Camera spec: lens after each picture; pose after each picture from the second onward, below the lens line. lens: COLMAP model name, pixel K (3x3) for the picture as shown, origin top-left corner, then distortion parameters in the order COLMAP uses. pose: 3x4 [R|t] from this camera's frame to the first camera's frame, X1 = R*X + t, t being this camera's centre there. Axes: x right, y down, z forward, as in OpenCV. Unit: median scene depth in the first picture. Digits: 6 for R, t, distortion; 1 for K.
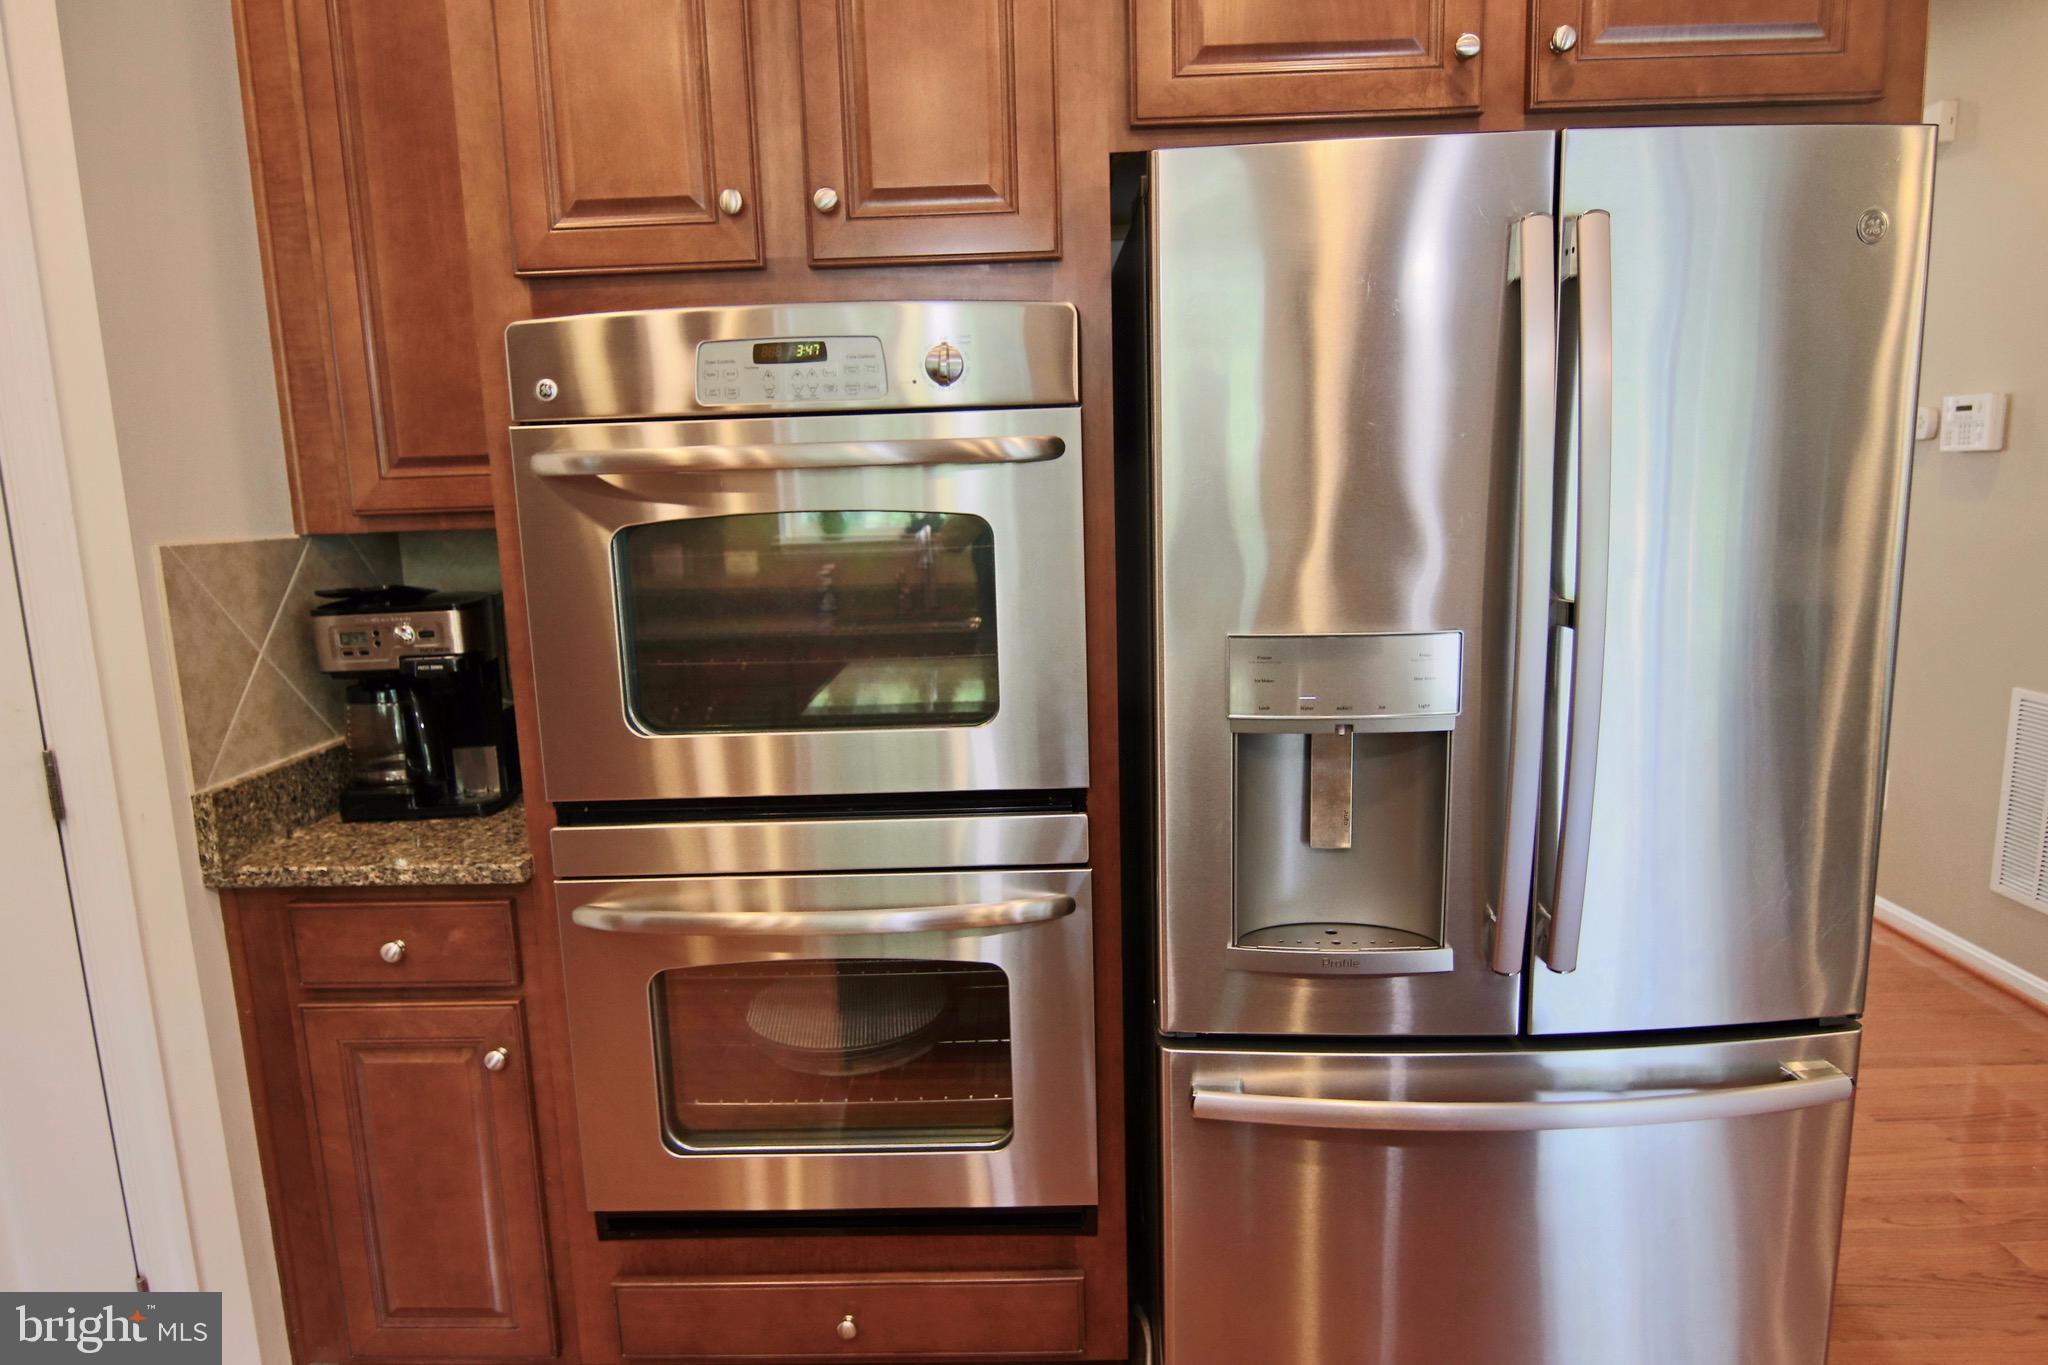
lens RADIAL K [[1213.8, 0, 1024.4], [0, 1213.8, 692.4], [0, 0, 1]] dist [-0.003842, -0.013998]
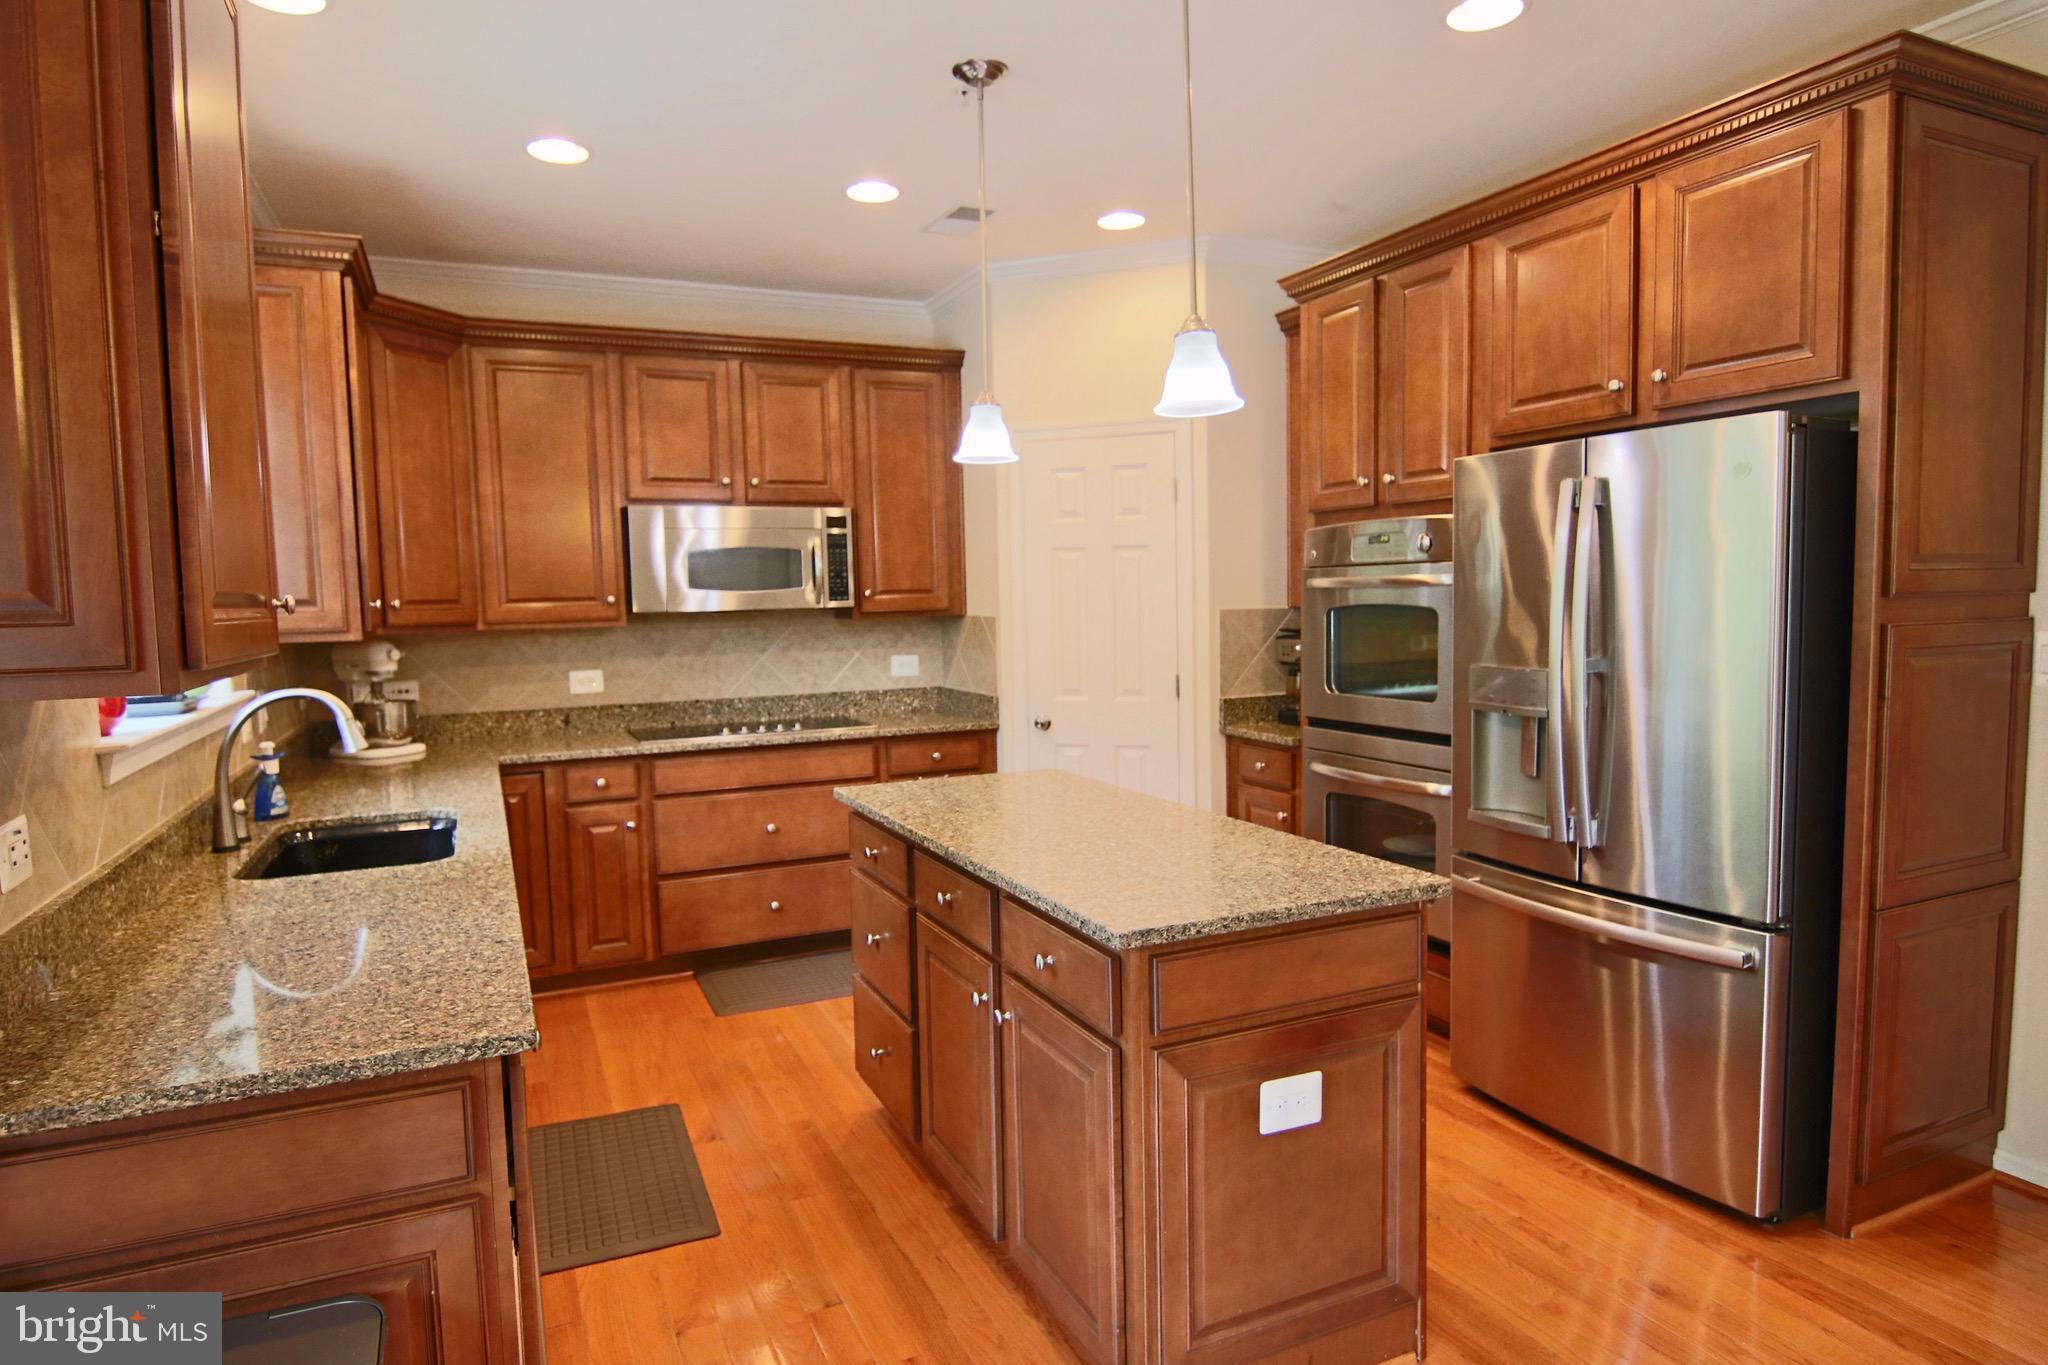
lens RADIAL K [[1177.2, 0, 1020.8], [0, 1177.2, 678.8], [0, 0, 1]] dist [-0.008660, -0.004939]
pose [[0.418352, 0.085566, -0.904246, 1.552568], [-0.145174, 0.989053, 0.026426, 0.034637], [0.896608, 0.120217, 0.426194, -0.571388]]
